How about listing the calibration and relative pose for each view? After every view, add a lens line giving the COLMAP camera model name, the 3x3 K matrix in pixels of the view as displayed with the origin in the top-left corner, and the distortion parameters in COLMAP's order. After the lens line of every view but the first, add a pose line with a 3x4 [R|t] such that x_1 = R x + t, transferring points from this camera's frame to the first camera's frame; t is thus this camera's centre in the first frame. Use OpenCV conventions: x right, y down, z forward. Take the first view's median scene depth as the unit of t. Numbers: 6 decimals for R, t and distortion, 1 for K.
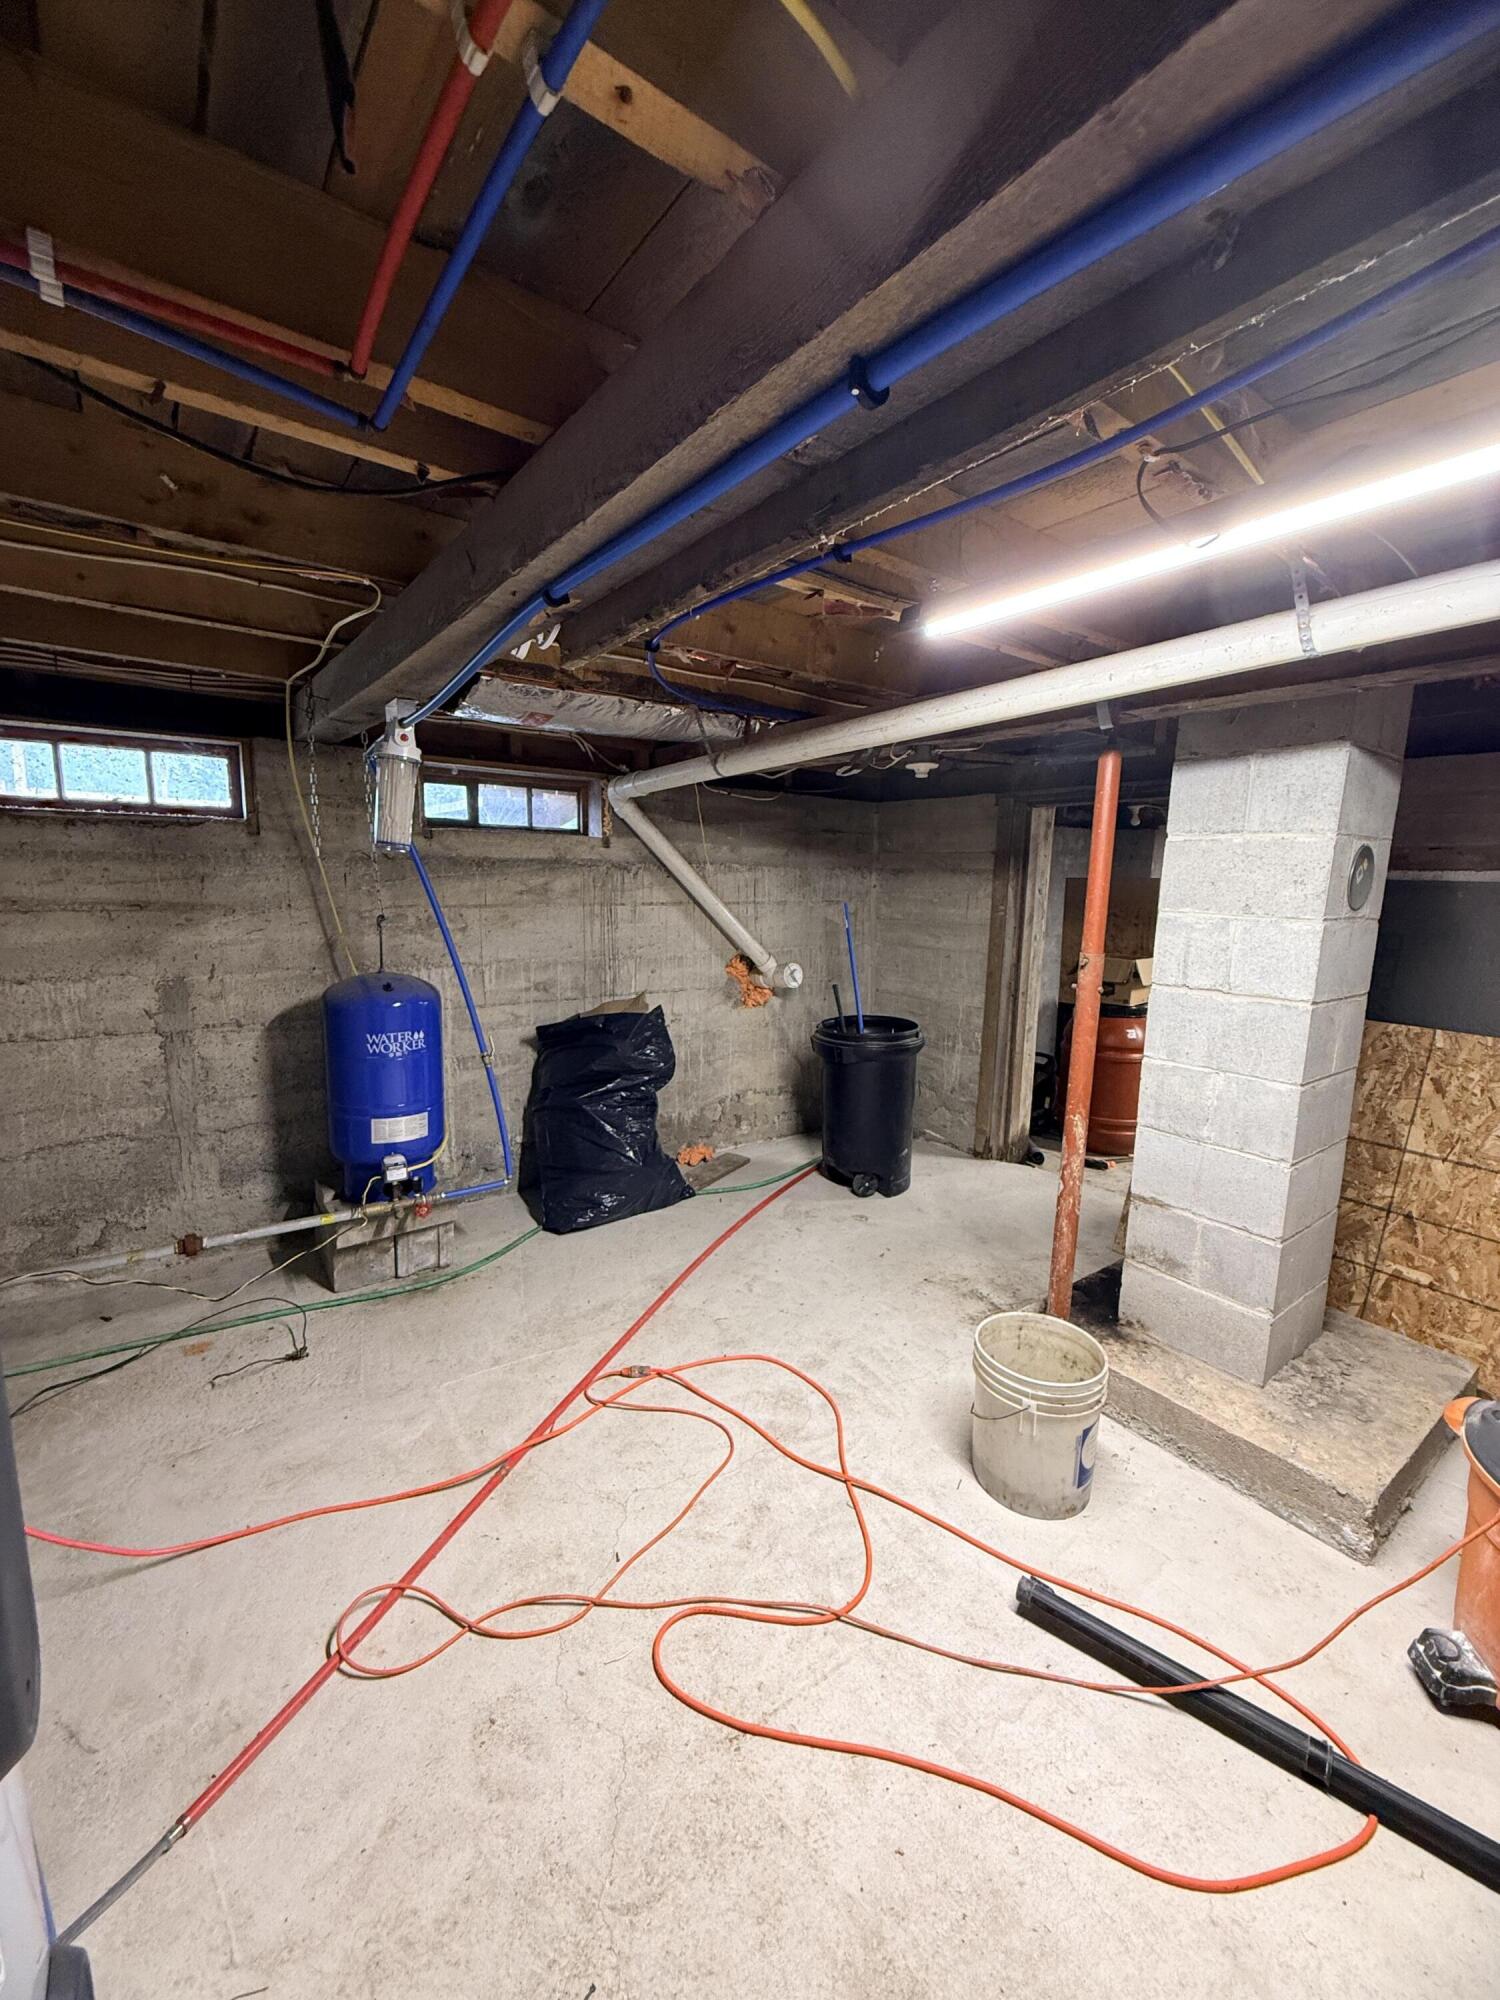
lens RADIAL K [[793.6, 0, 755.3], [0, 793.6, 1005.3], [0, 0, 1]] dist [0.000650, -0.000018]
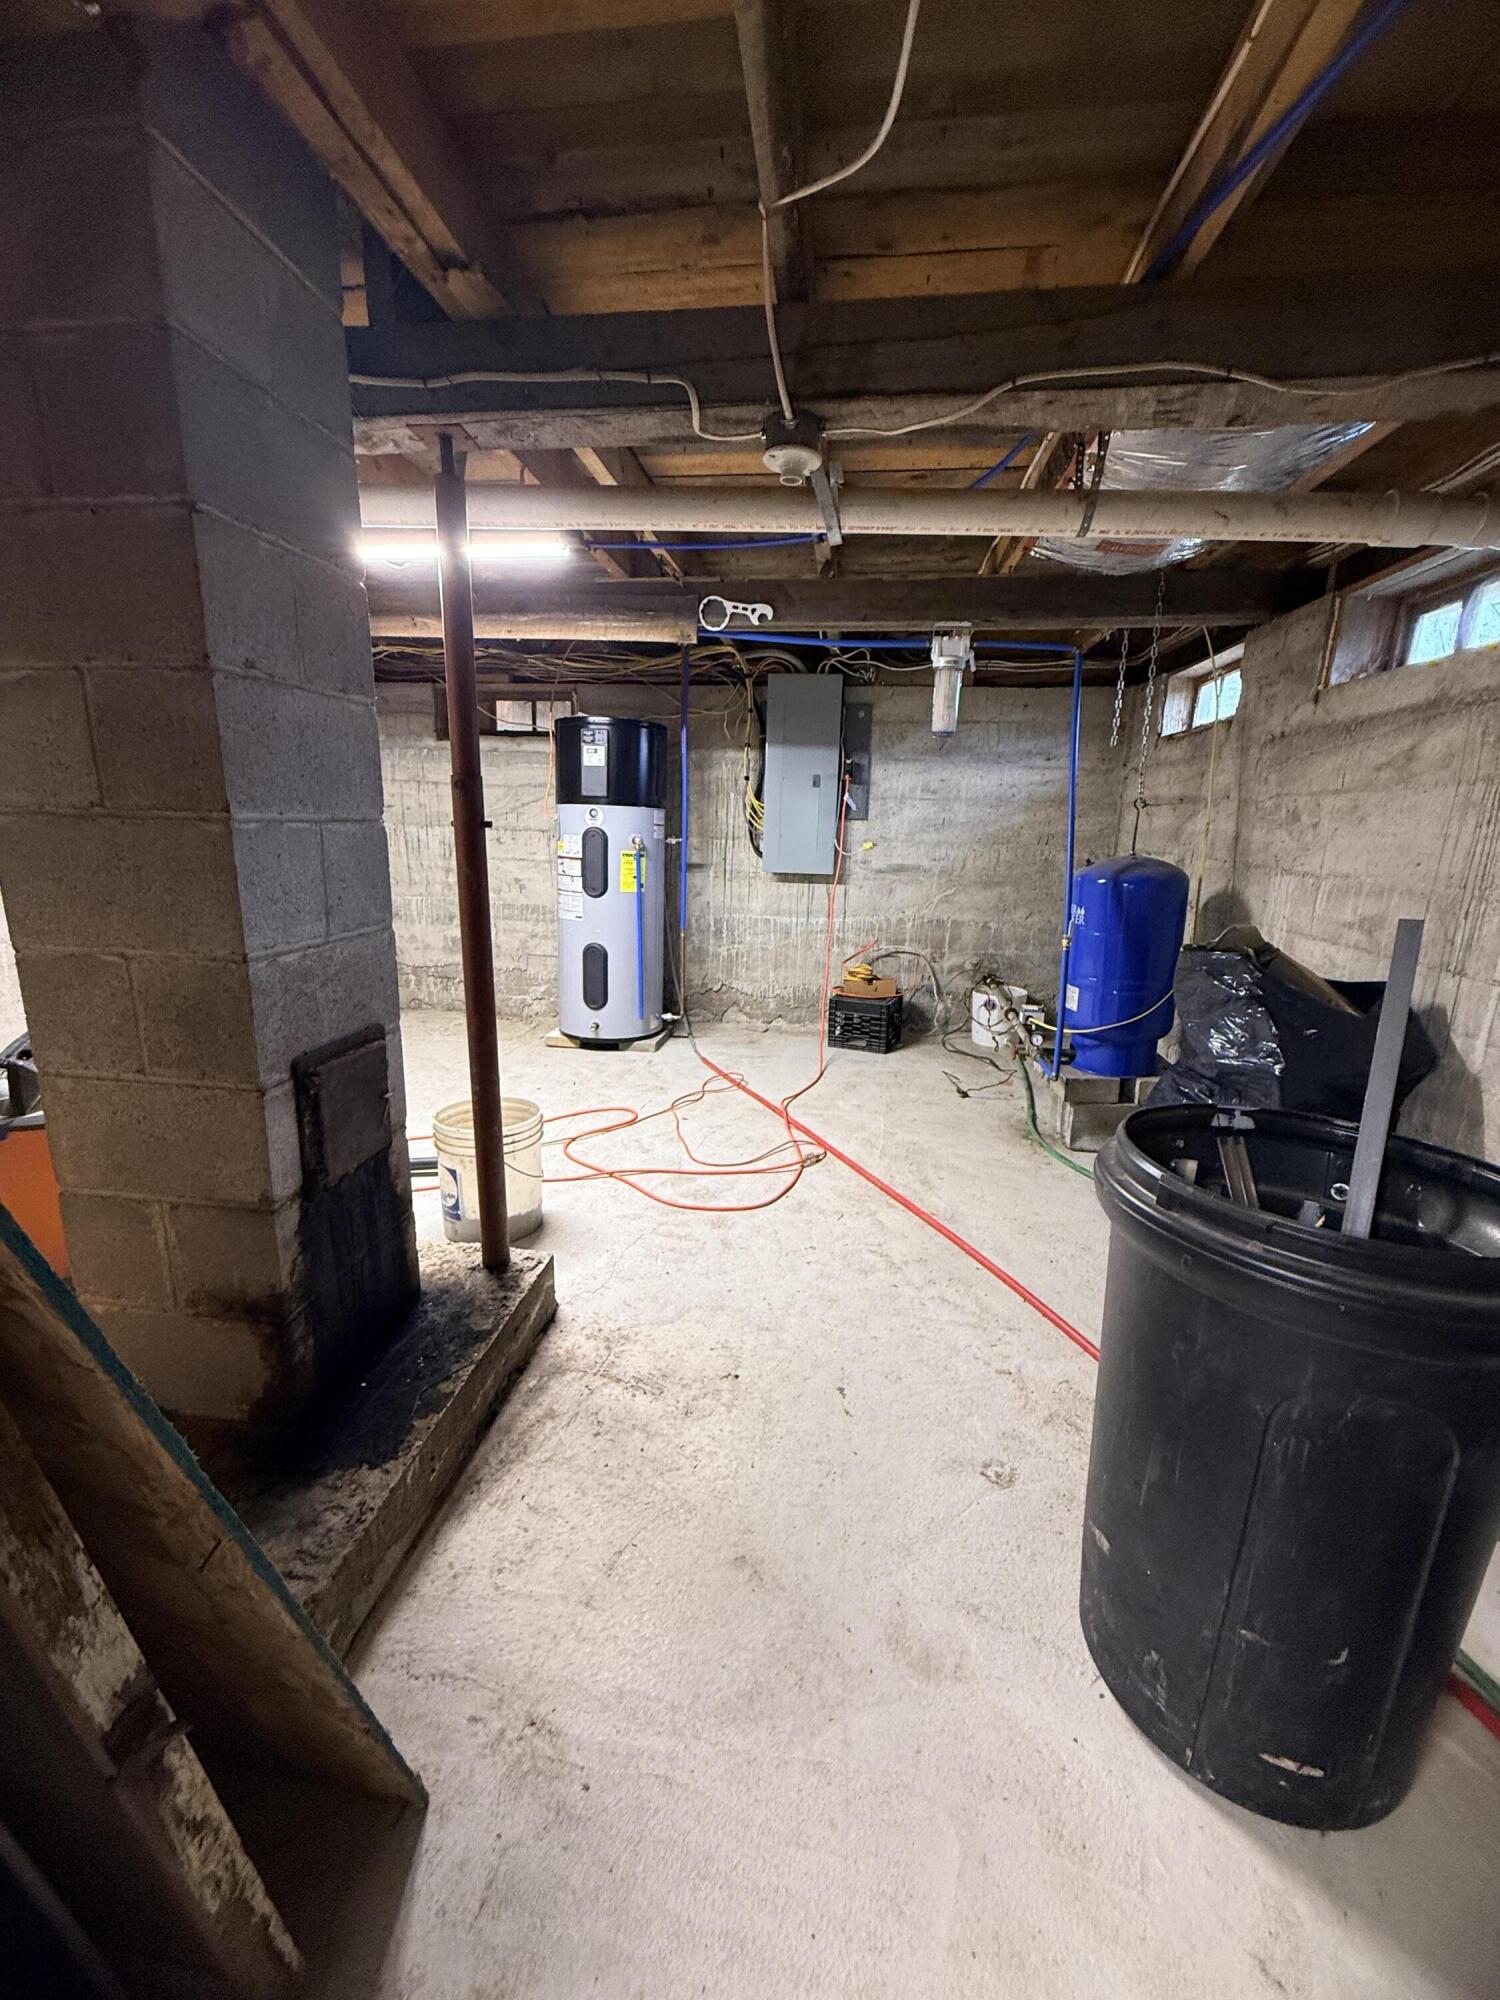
lens RADIAL K [[793.6, 0, 754.4], [0, 793.6, 1001.4], [0, 0, 1]] dist [0.000650, -0.000018]
pose [[-0.698505, 0.126132, -0.704401, 0.717962], [-0.143725, 0.939558, 0.310762, -0.131882], [0.701023, 0.318309, -0.638158, 1.582727]]
